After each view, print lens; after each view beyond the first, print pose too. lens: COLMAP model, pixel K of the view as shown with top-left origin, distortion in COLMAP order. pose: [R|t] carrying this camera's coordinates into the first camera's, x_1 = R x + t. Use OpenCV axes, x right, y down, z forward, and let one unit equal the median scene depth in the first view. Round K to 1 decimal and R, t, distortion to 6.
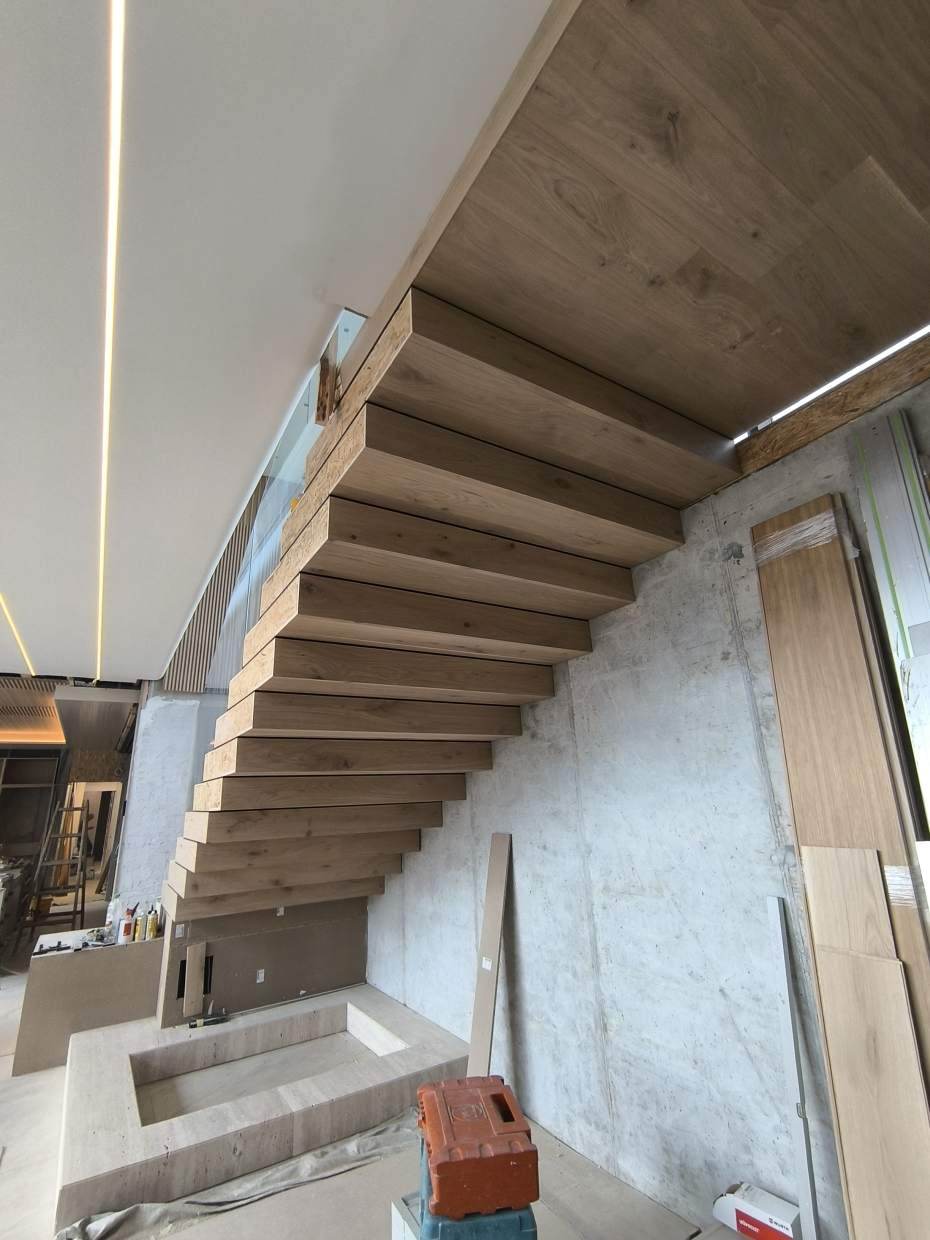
lens RADIAL K [[569.0, 0, 469.7], [0, 569.0, 612.6], [0, 0, 1]] dist [-0.043464, 0.032580]
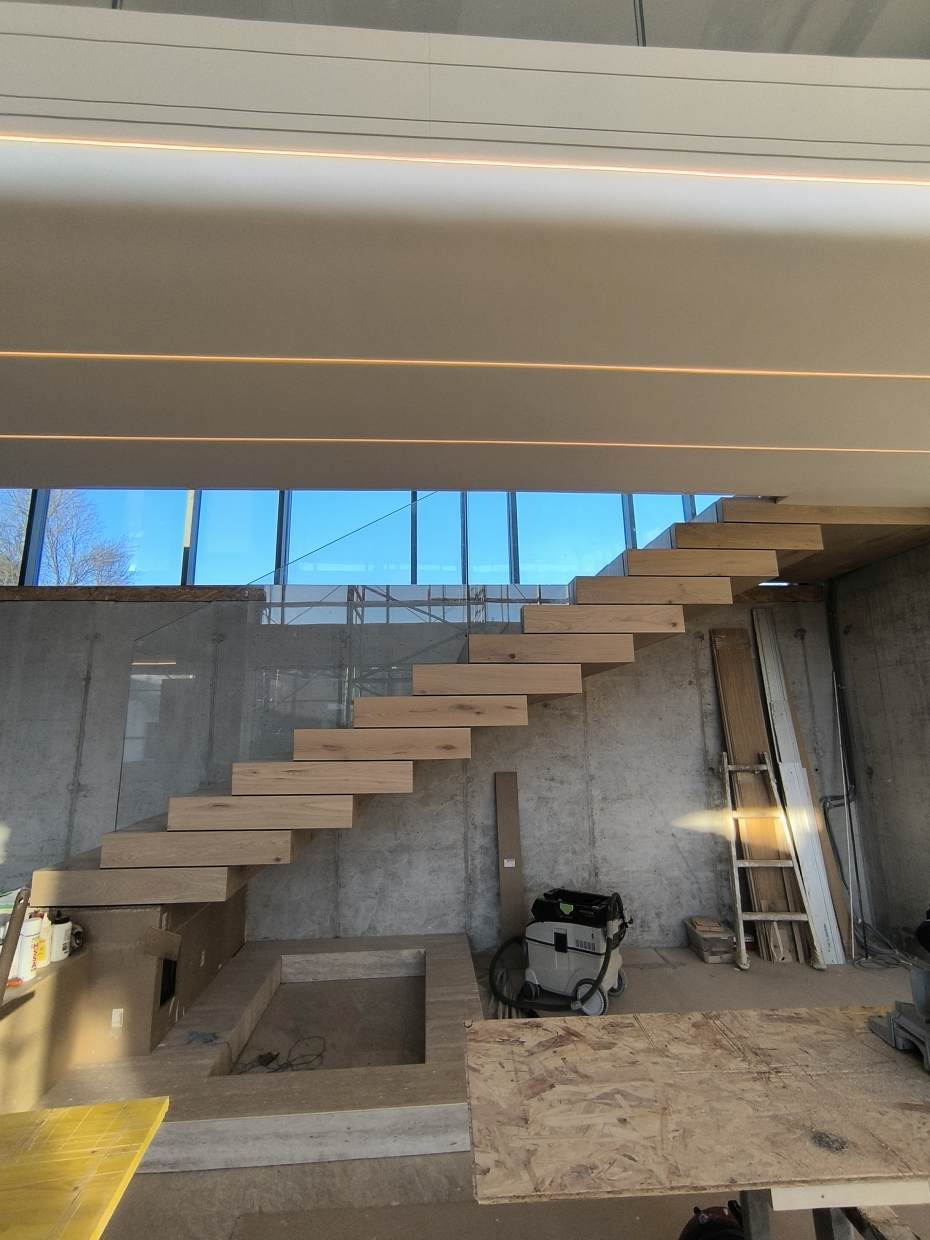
lens RADIAL K [[569.0, 0, 469.7], [0, 569.0, 612.6], [0, 0, 1]] dist [-0.043464, 0.032580]
pose [[0.472189, 0.210218, 0.856064, -1.637006], [-0.279838, 0.956661, -0.080568, 0.205790], [-0.835900, -0.201516, 0.510551, 0.596519]]
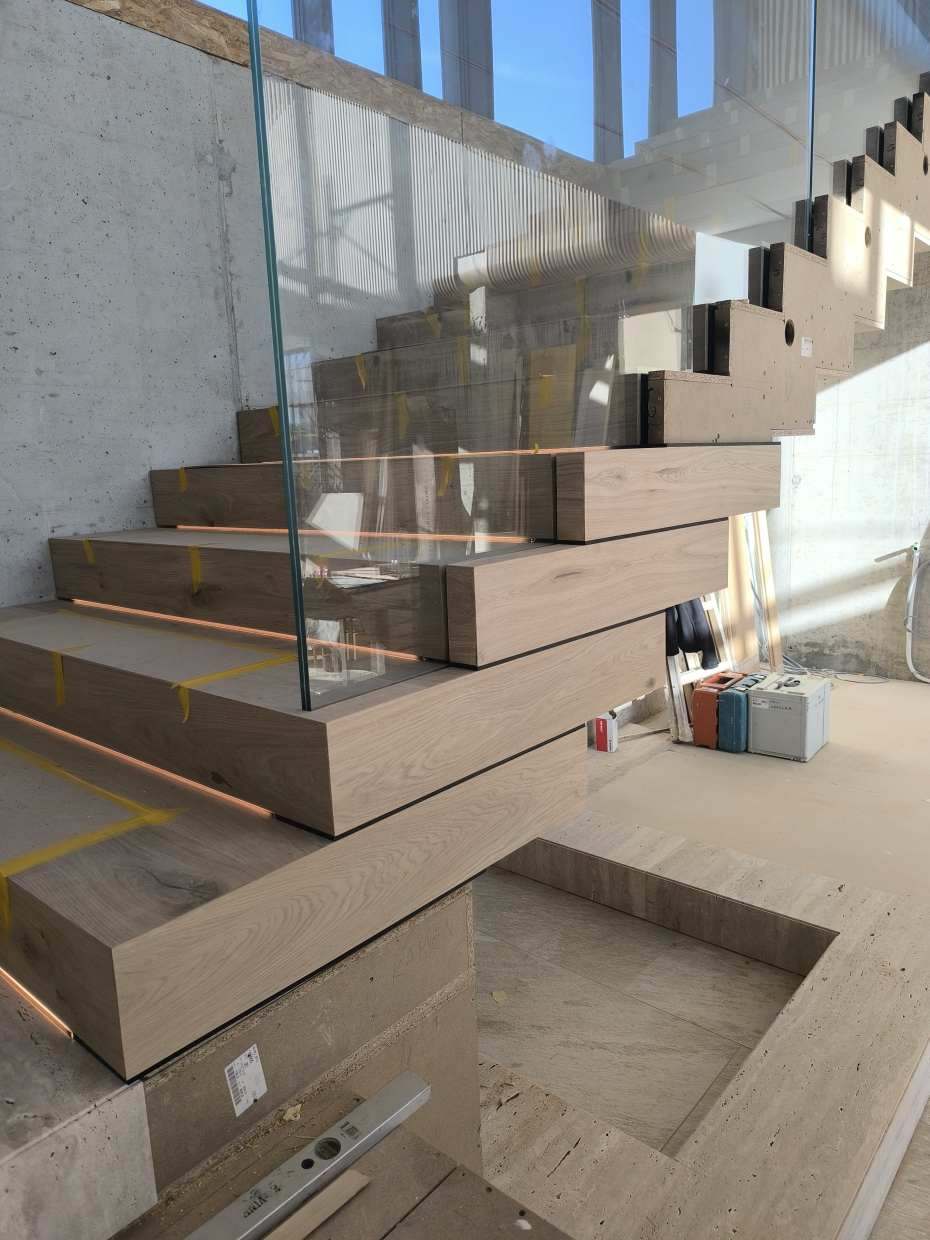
lens RADIAL K [[851.5, 0, 459.5], [0, 851.5, 612.0], [0, 0, 1]] dist [0.039989, -0.043641]
pose [[-0.282654, -0.112439, 0.952609, -1.360242], [-0.247358, 0.968062, 0.040868, 0.662287], [-0.926780, -0.224084, -0.301439, 1.799370]]
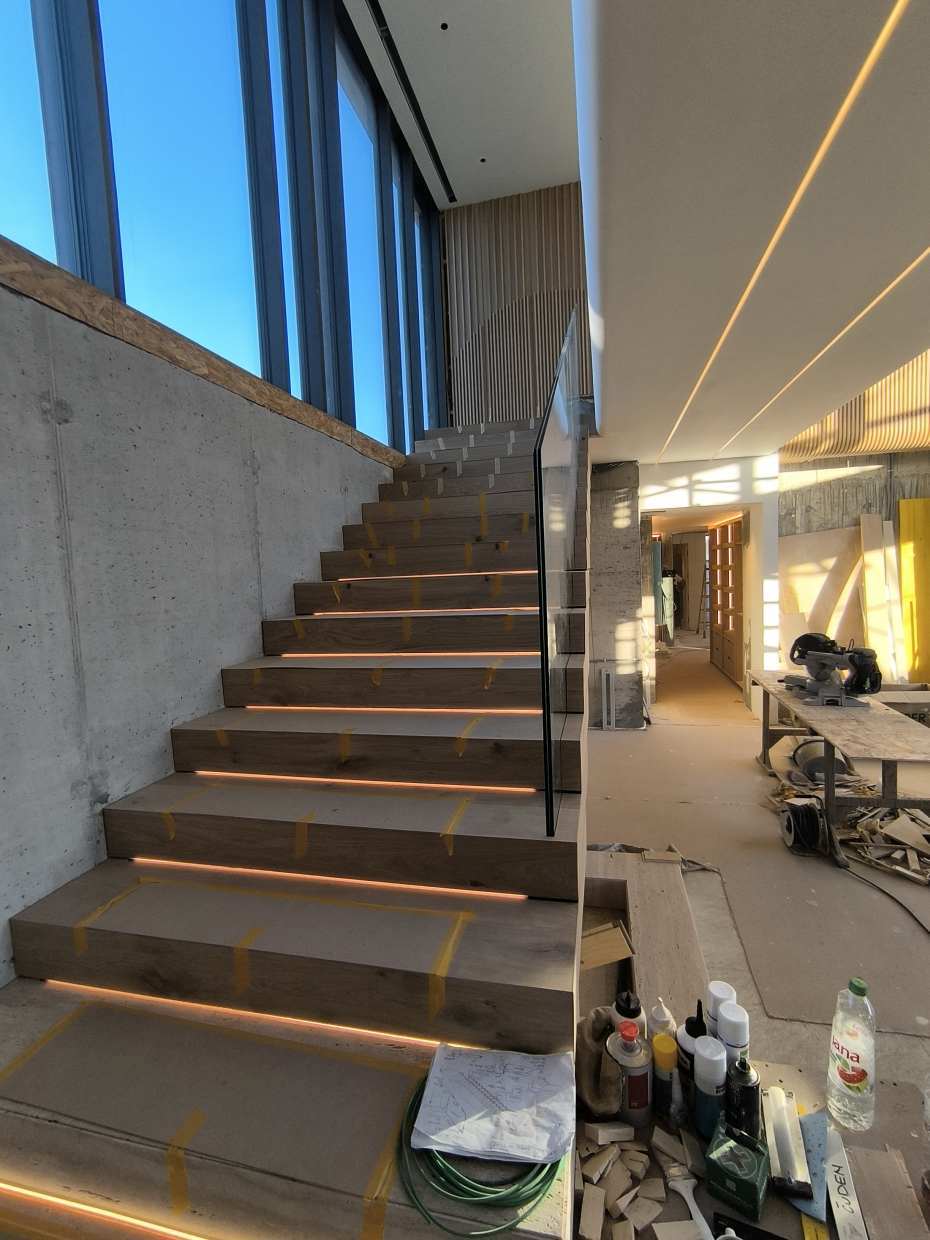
lens RADIAL K [[569.0, 0, 469.7], [0, 569.0, 612.6], [0, 0, 1]] dist [-0.043464, 0.032580]
pose [[-0.694930, 0.022670, 0.718720, -1.262292], [-0.151608, 0.972416, -0.177262, 0.645397], [-0.702914, -0.232148, -0.672324, 2.238614]]
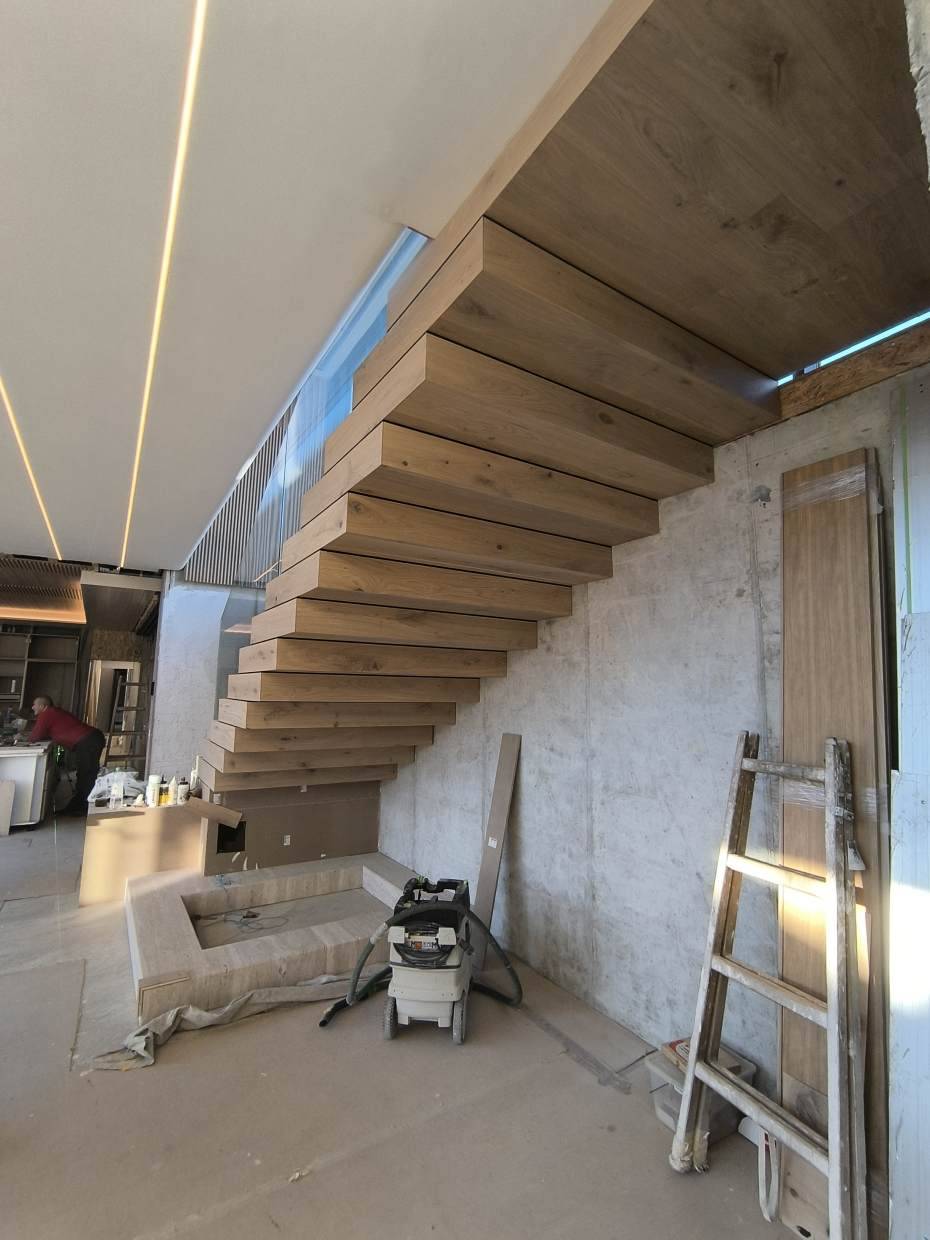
lens RADIAL K [[569.0, 0, 469.7], [0, 569.0, 612.6], [0, 0, 1]] dist [-0.043464, 0.032580]
pose [[0.998317, 0.057921, 0.002729, -0.056262], [-0.057506, 0.982908, 0.174887, -0.040443], [0.007447, -0.174750, 0.984585, -0.061836]]
